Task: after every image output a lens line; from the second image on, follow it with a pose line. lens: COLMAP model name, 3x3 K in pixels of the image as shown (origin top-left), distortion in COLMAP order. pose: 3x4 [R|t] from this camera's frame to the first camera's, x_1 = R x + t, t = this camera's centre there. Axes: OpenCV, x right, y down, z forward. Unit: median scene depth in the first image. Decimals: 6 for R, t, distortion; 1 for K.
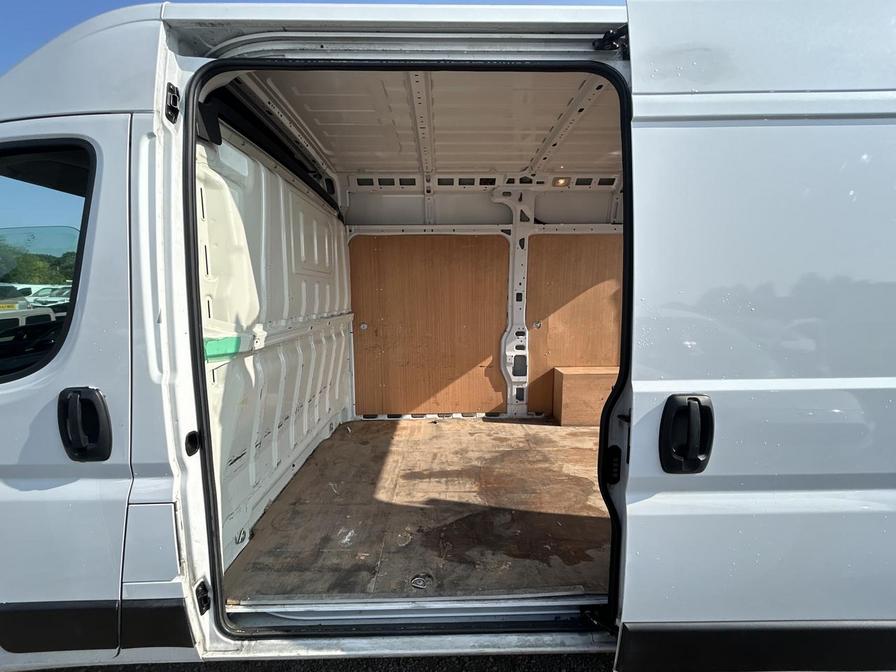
lens RADIAL K [[361.5, 0, 447.6], [0, 361.5, 333.8], [0, 0, 1]] dist [-0.001996, 0.000410]
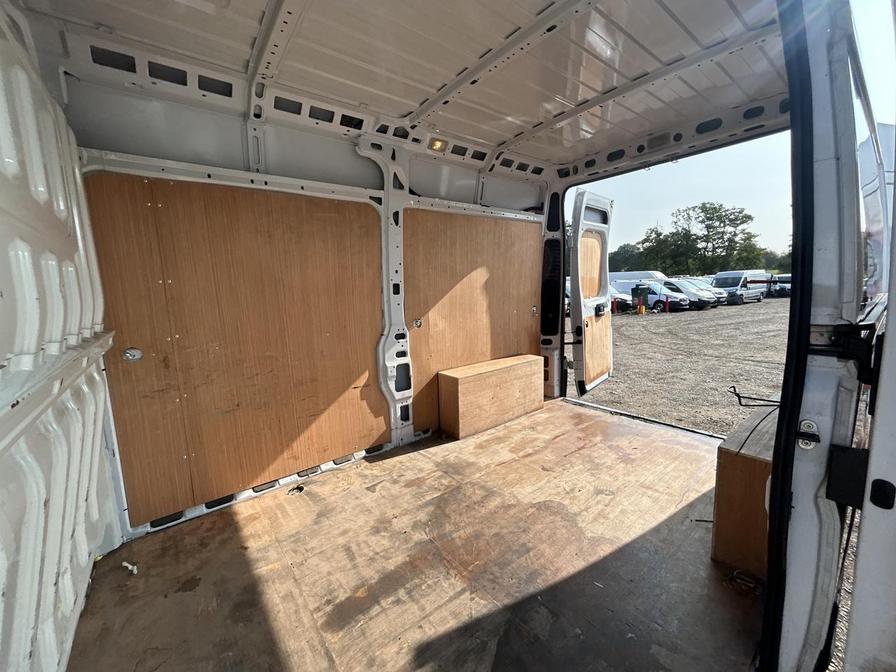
lens RADIAL K [[361.5, 0, 447.6], [0, 361.5, 333.8], [0, 0, 1]] dist [-0.001996, 0.000410]
pose [[0.793123, -0.101139, 0.600606, -0.189214], [0.099076, 0.994406, 0.036619, -0.024898], [-0.600949, 0.030462, 0.798706, 0.333432]]
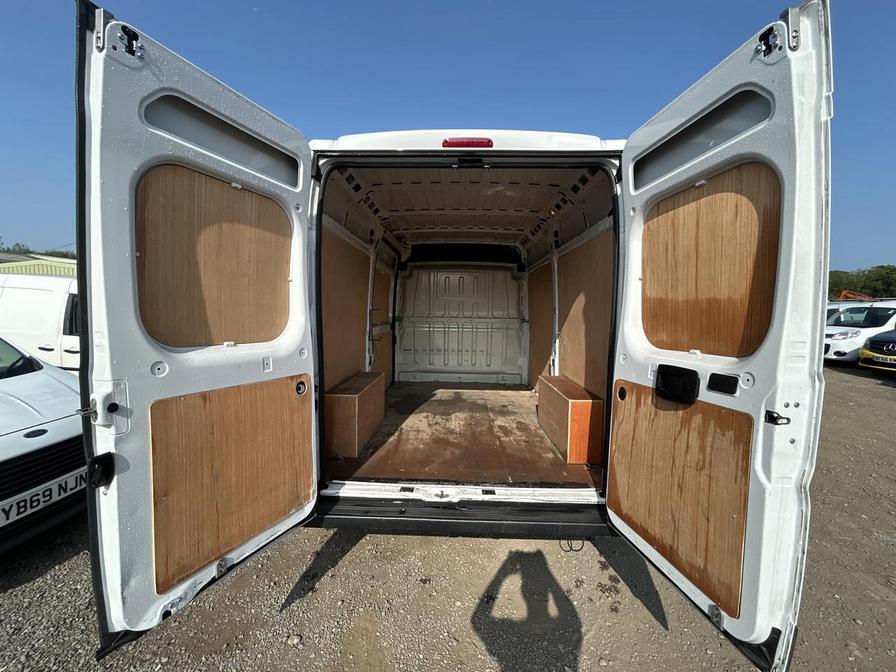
lens RADIAL K [[363.4, 0, 446.2], [0, 363.4, 335.2], [0, 0, 1]] dist [-0.002566, -0.000078]
pose [[-0.058943, 0.071209, -0.995718, 1.461645], [-0.124330, 0.989163, 0.078100, -0.071922], [0.990489, 0.128401, -0.049451, 0.729720]]
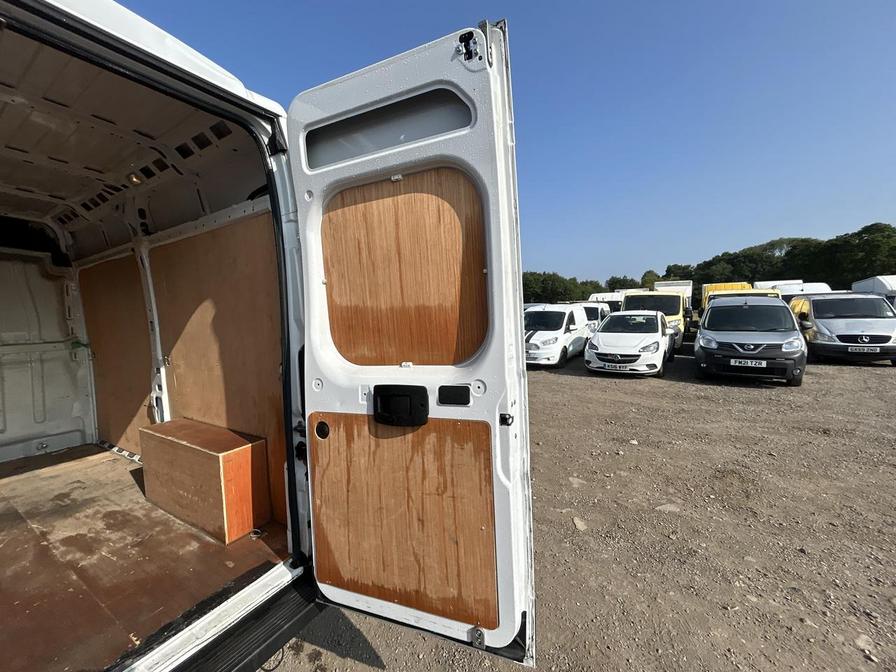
lens RADIAL K [[361.5, 0, 447.6], [0, 361.5, 333.8], [0, 0, 1]] dist [-0.001996, 0.000410]
pose [[0.839260, 0.004233, -0.543713, 1.240744], [-0.027811, 0.998995, -0.035151, -0.076502], [0.543018, 0.044622, 0.838534, 0.695314]]
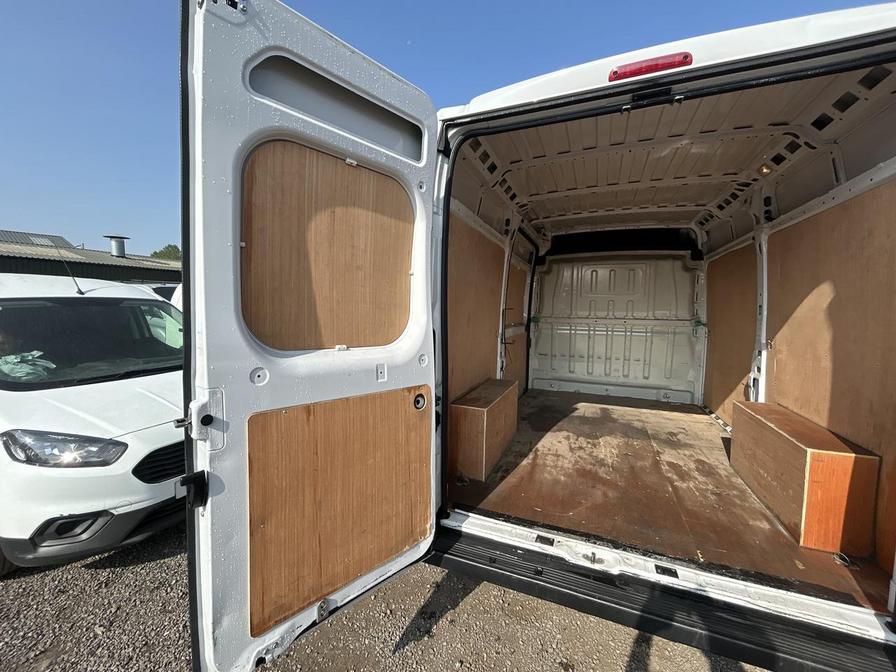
lens RADIAL K [[361.5, 0, 447.6], [0, 361.5, 333.8], [0, 0, 1]] dist [-0.001996, 0.000410]
pose [[-0.405331, 0.061549, -0.912096, 1.314671], [-0.113412, 0.986638, 0.116979, -0.064196], [0.907108, 0.150858, -0.392934, 0.689918]]
